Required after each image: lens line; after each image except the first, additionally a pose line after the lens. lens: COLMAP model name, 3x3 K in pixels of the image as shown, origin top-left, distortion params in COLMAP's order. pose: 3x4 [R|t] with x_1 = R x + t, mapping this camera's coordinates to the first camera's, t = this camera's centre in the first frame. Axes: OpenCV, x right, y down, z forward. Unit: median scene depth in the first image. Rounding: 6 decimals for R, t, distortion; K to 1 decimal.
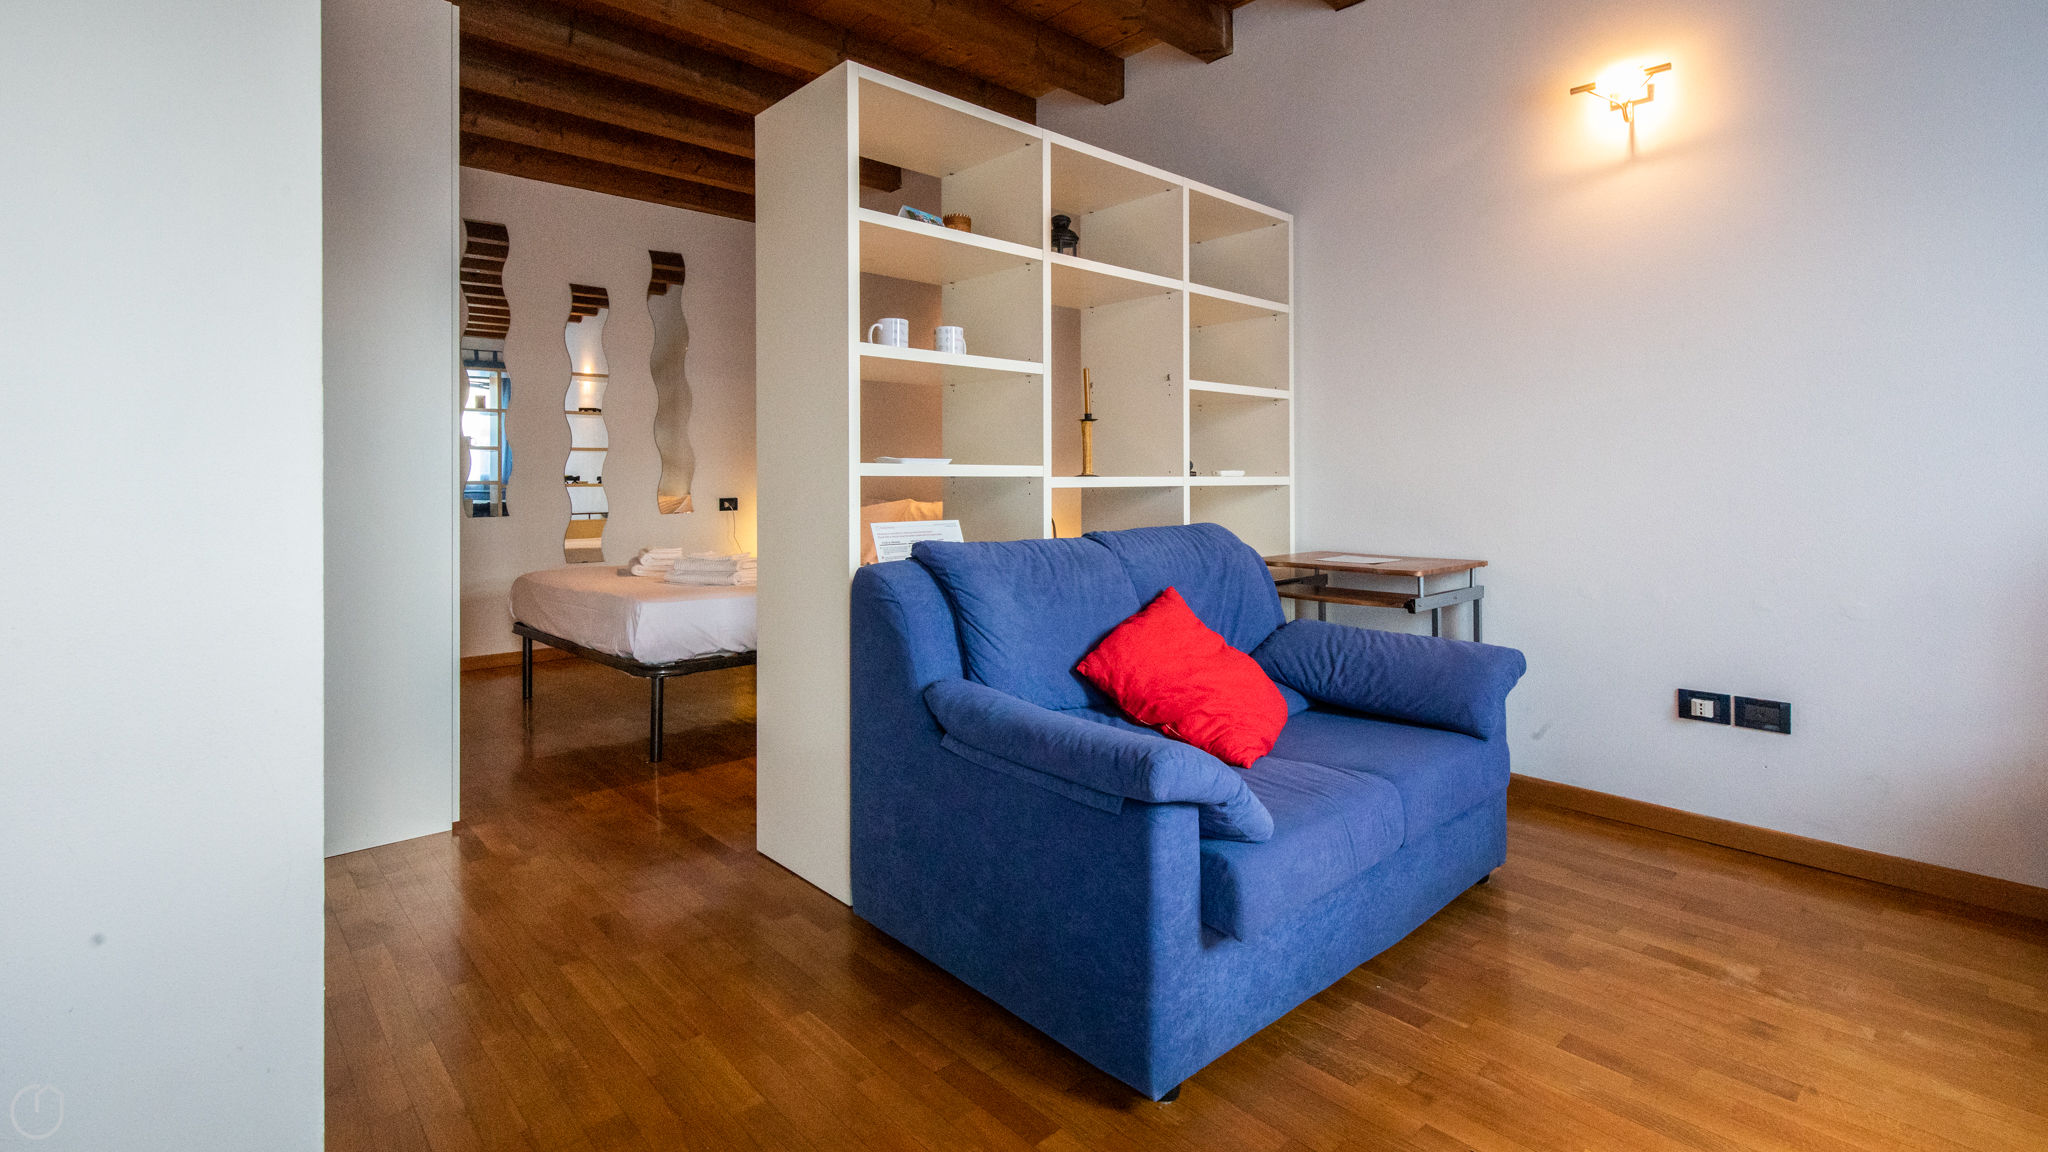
lens RADIAL K [[938.1, 0, 1048.0], [0, 938.1, 476.4], [0, 0, 1]] dist [0.009962, -0.003019]
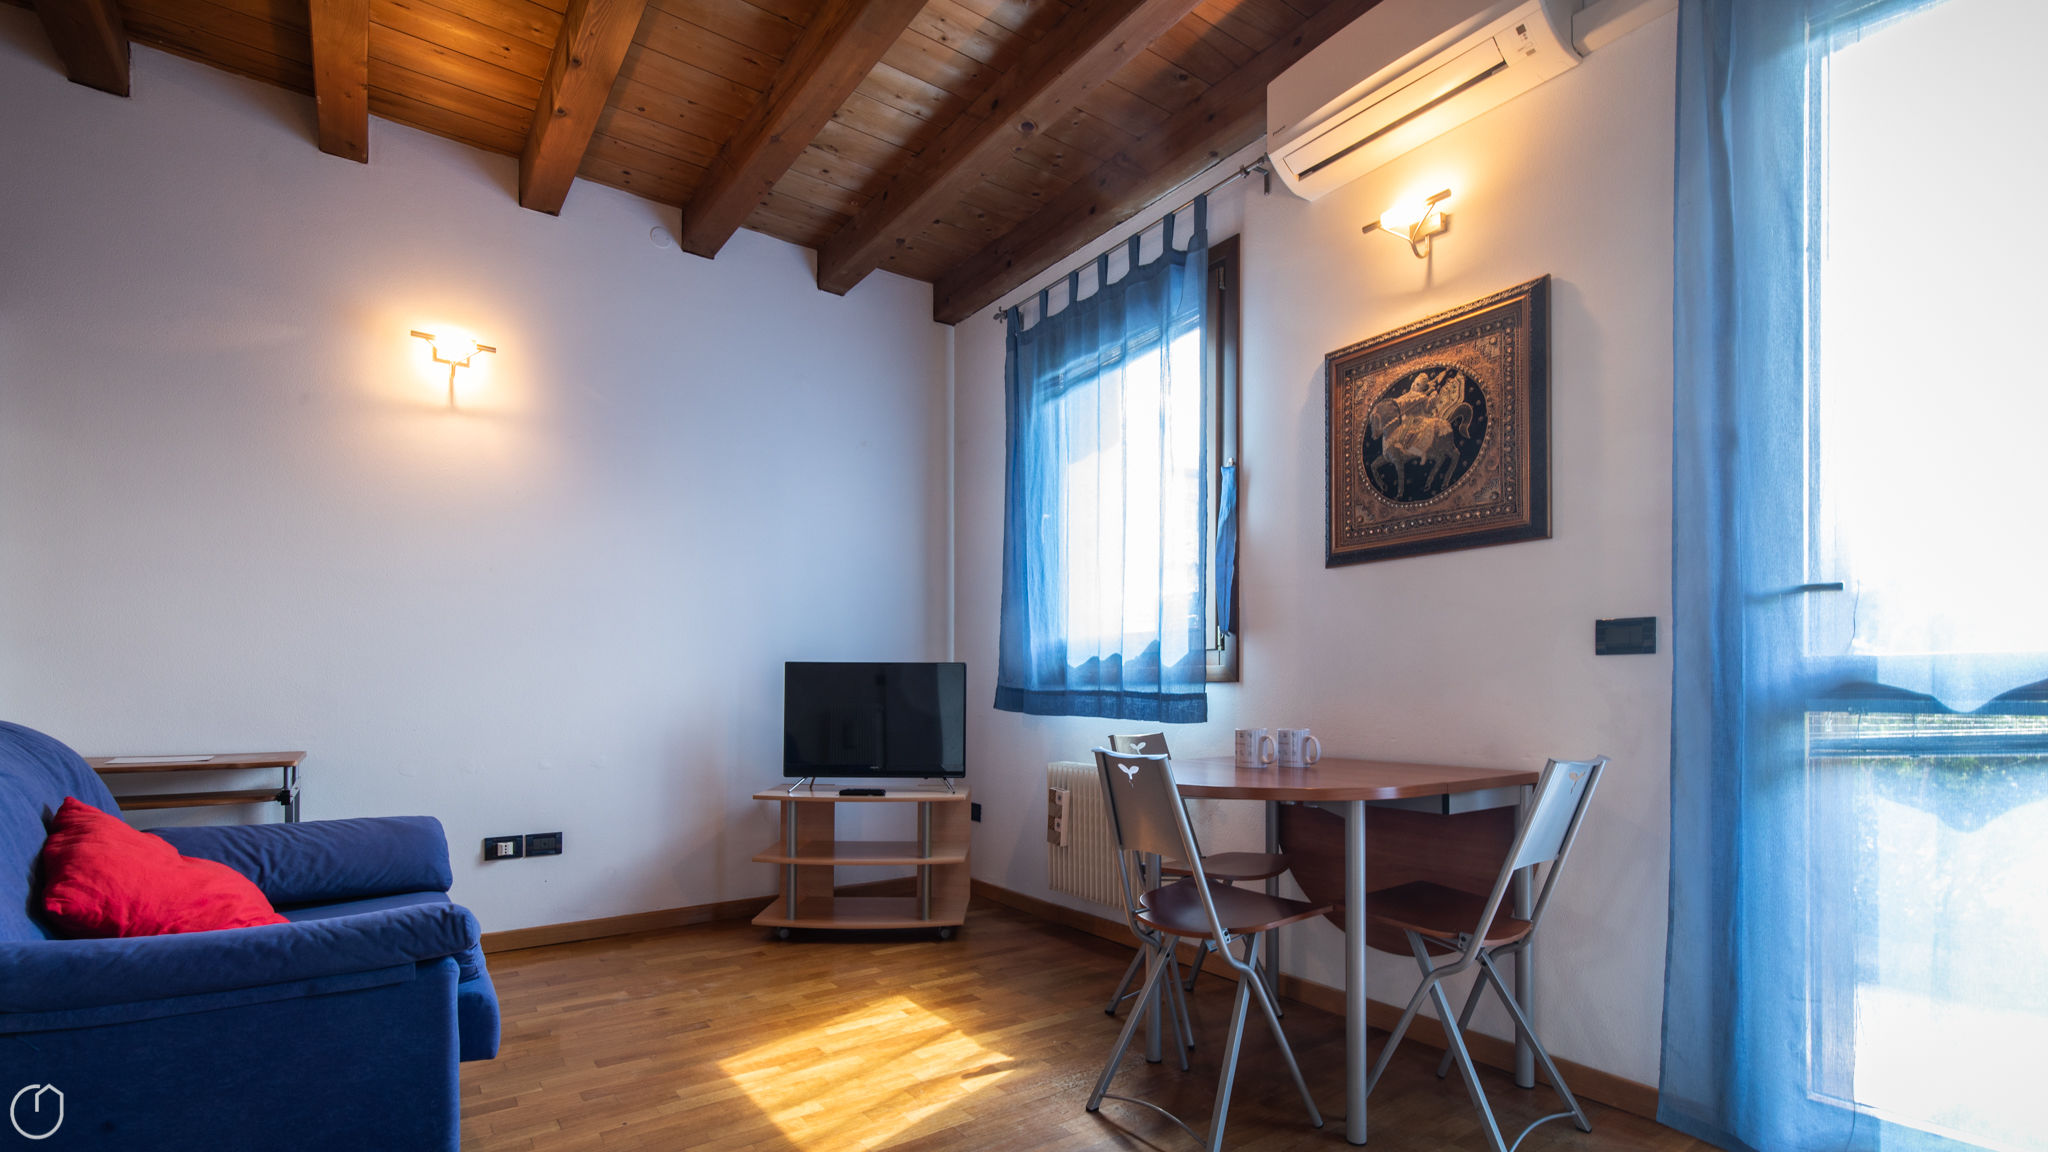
lens RADIAL K [[938.1, 0, 1017.3], [0, 938.1, 687.0], [0, 0, 1]] dist [0.009962, -0.003019]
pose [[0.133534, 0.008179, 0.991010, -0.521839], [-0.007751, 0.999944, -0.007208, 0.025922], [-0.991014, -0.006719, 0.133590, 0.127704]]
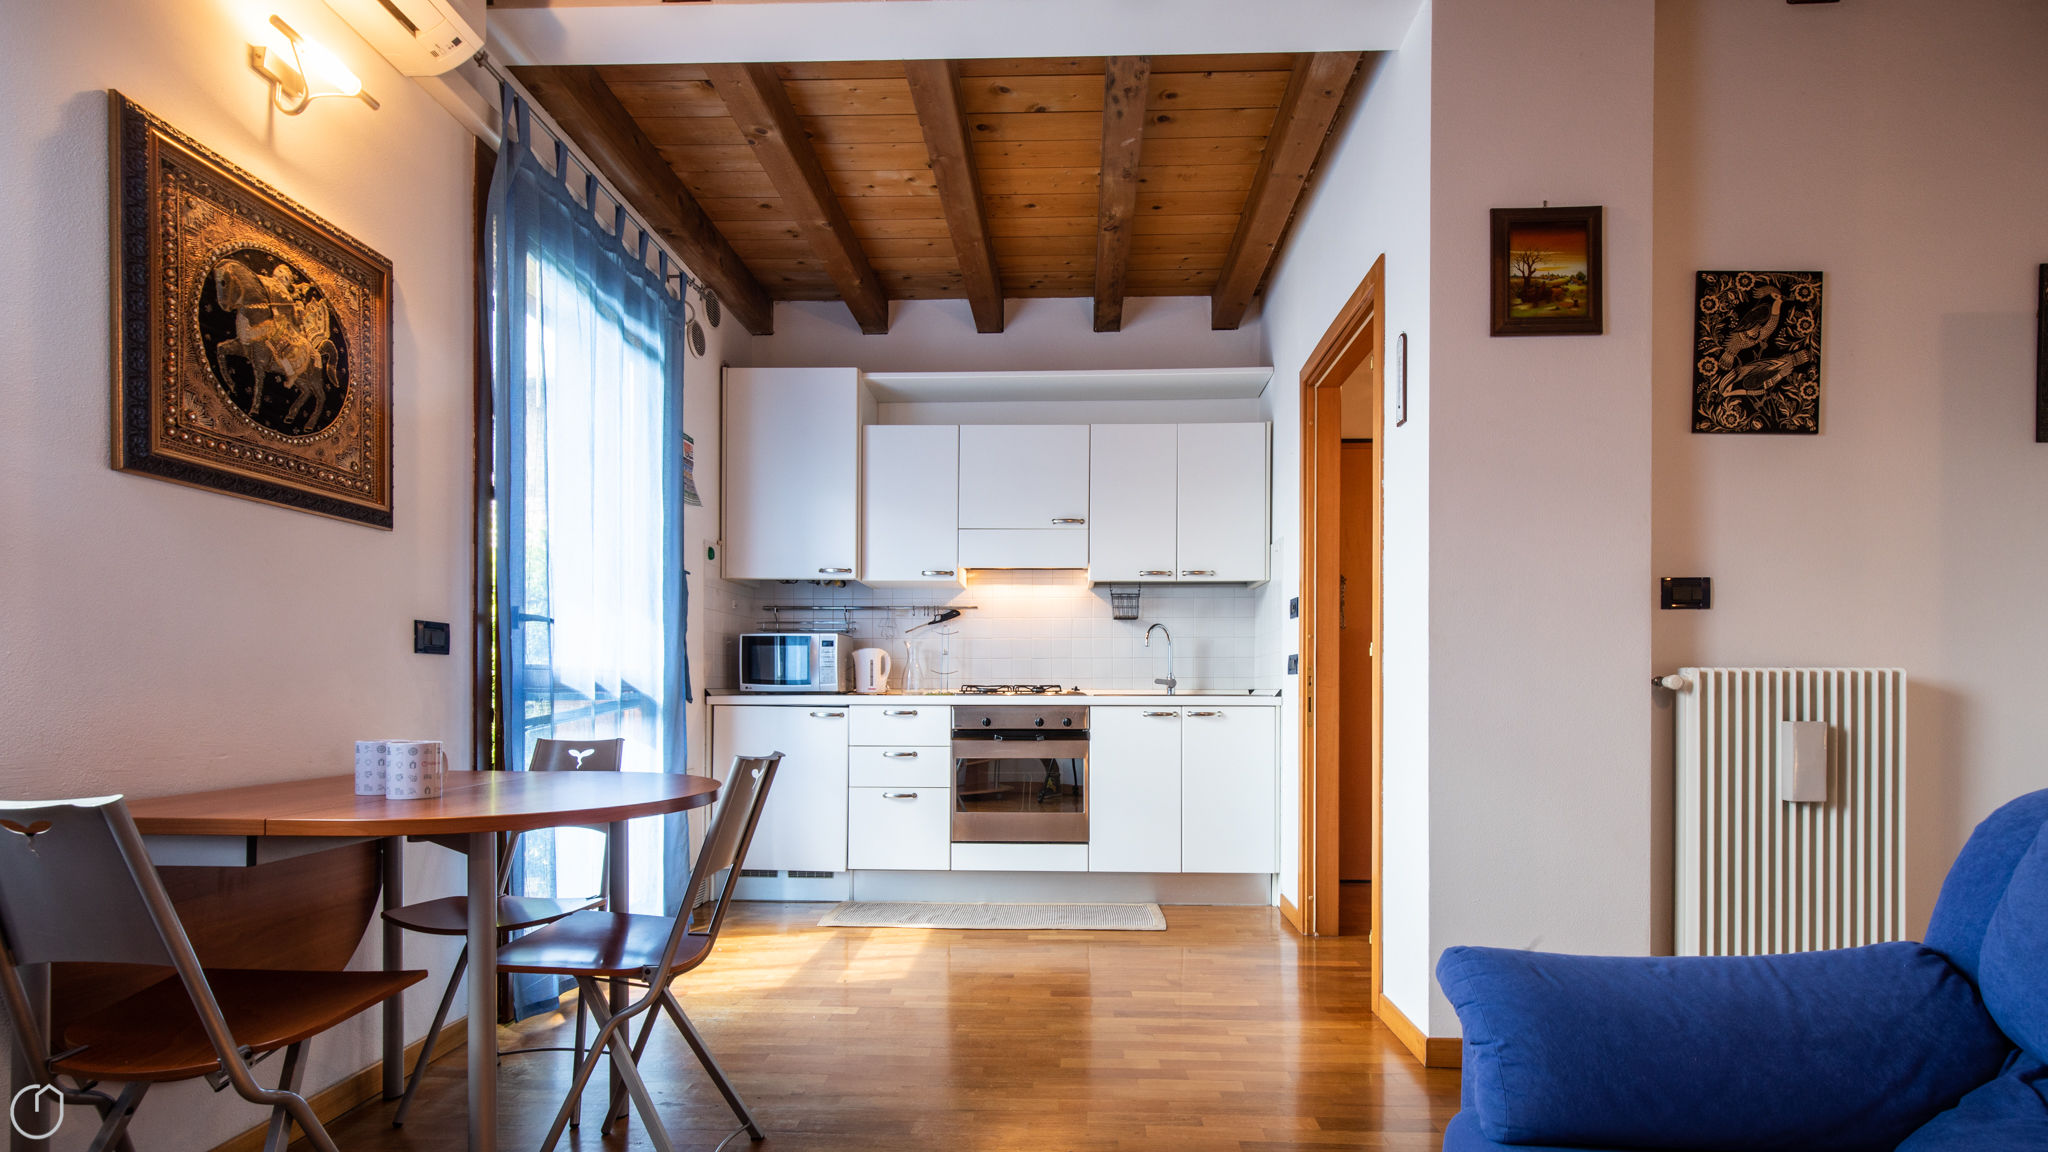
lens RADIAL K [[938.1, 0, 1035.6], [0, 938.1, 693.8], [0, 0, 1]] dist [0.009962, -0.003019]
pose [[-0.708282, 0.004179, -0.705917, 0.625964], [0.004076, 0.999990, 0.001830, 0.026969], [0.705917, -0.001581, -0.708292, 0.794407]]
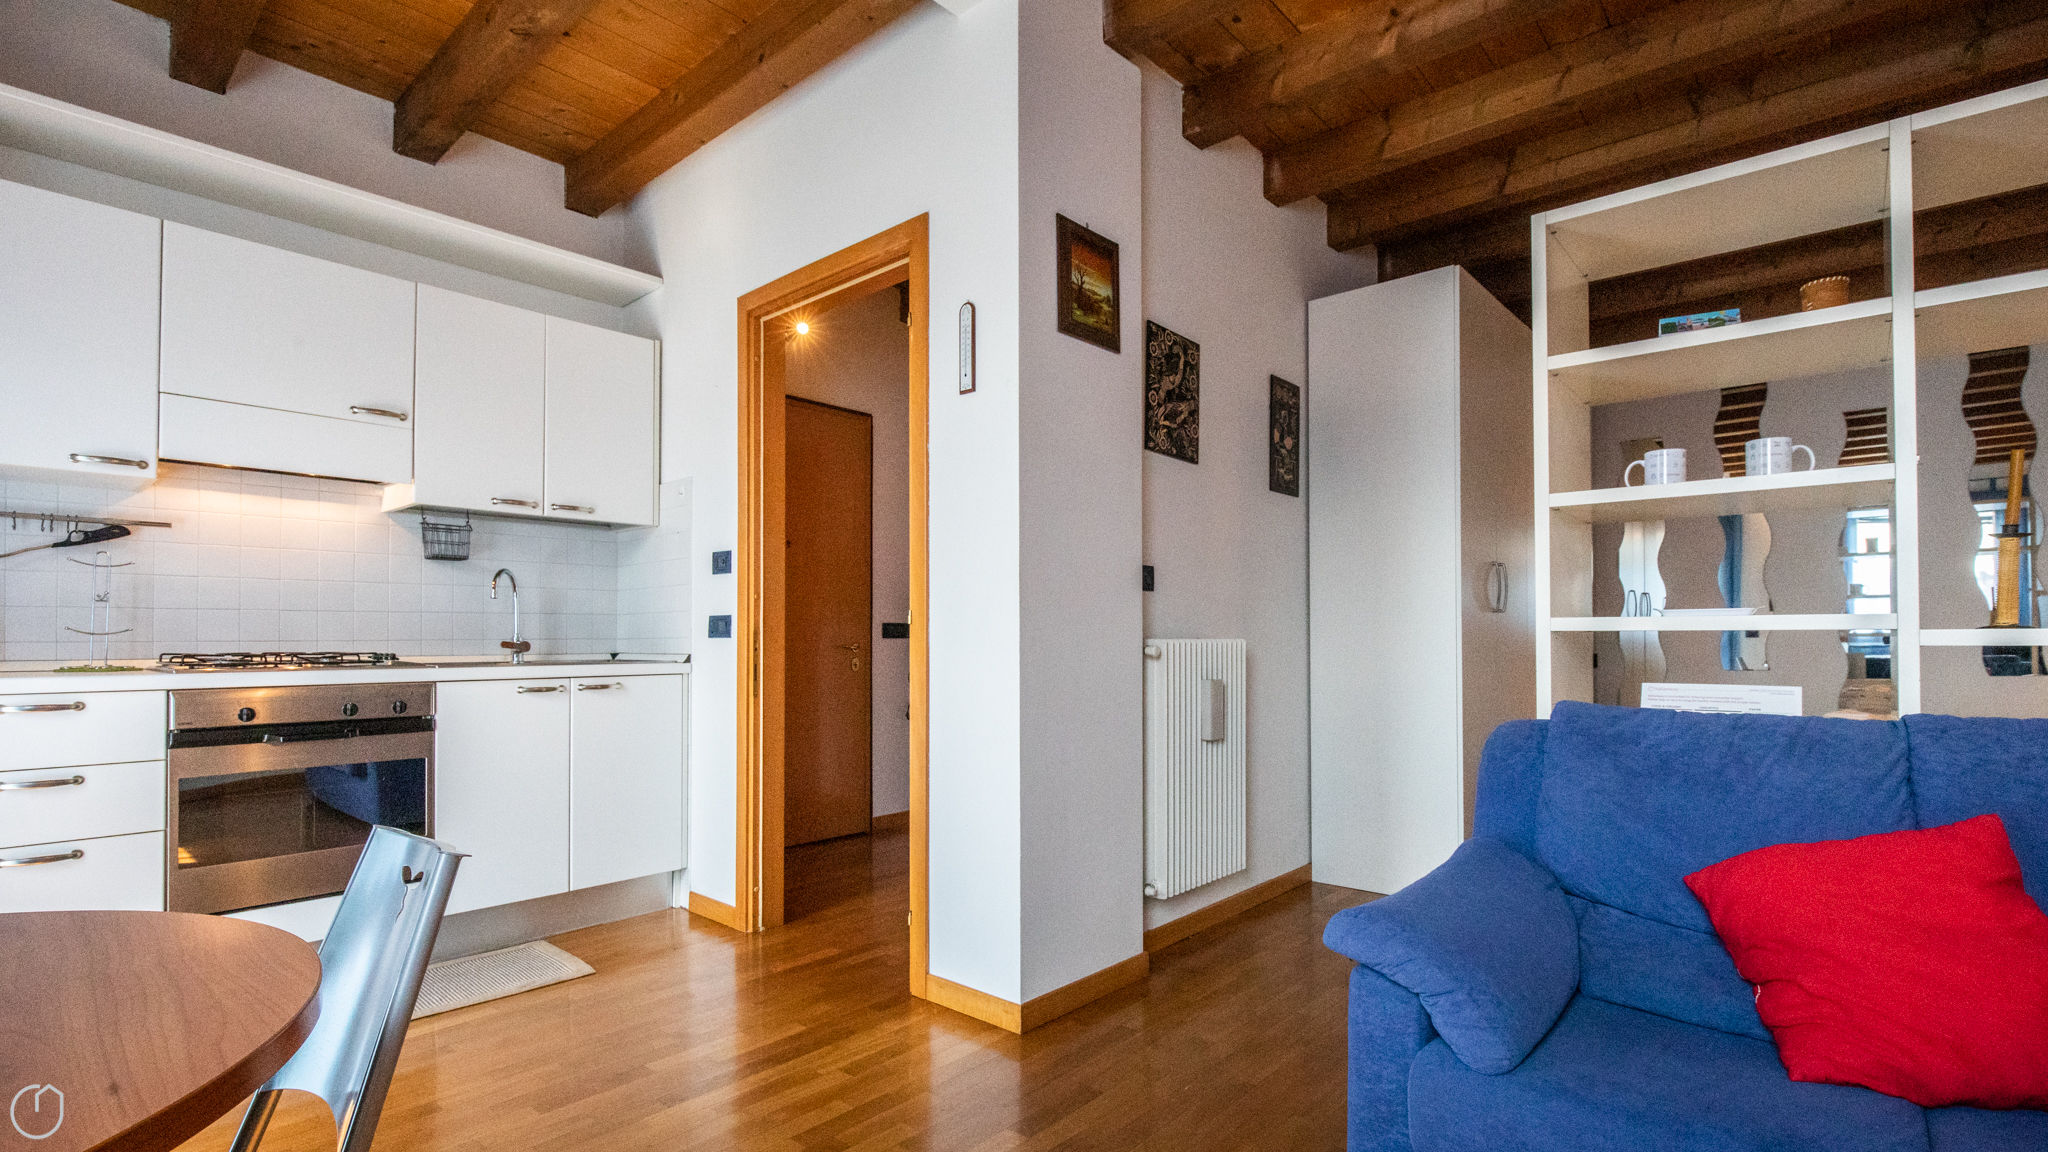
lens RADIAL K [[938.1, 0, 1042.4], [0, 938.1, 626.0], [0, 0, 1]] dist [0.009962, -0.003019]
pose [[0.104480, -0.010341, -0.994473, 0.635777], [0.006756, 0.999930, -0.009688, -0.000226], [0.994504, -0.005707, 0.104543, 0.329507]]
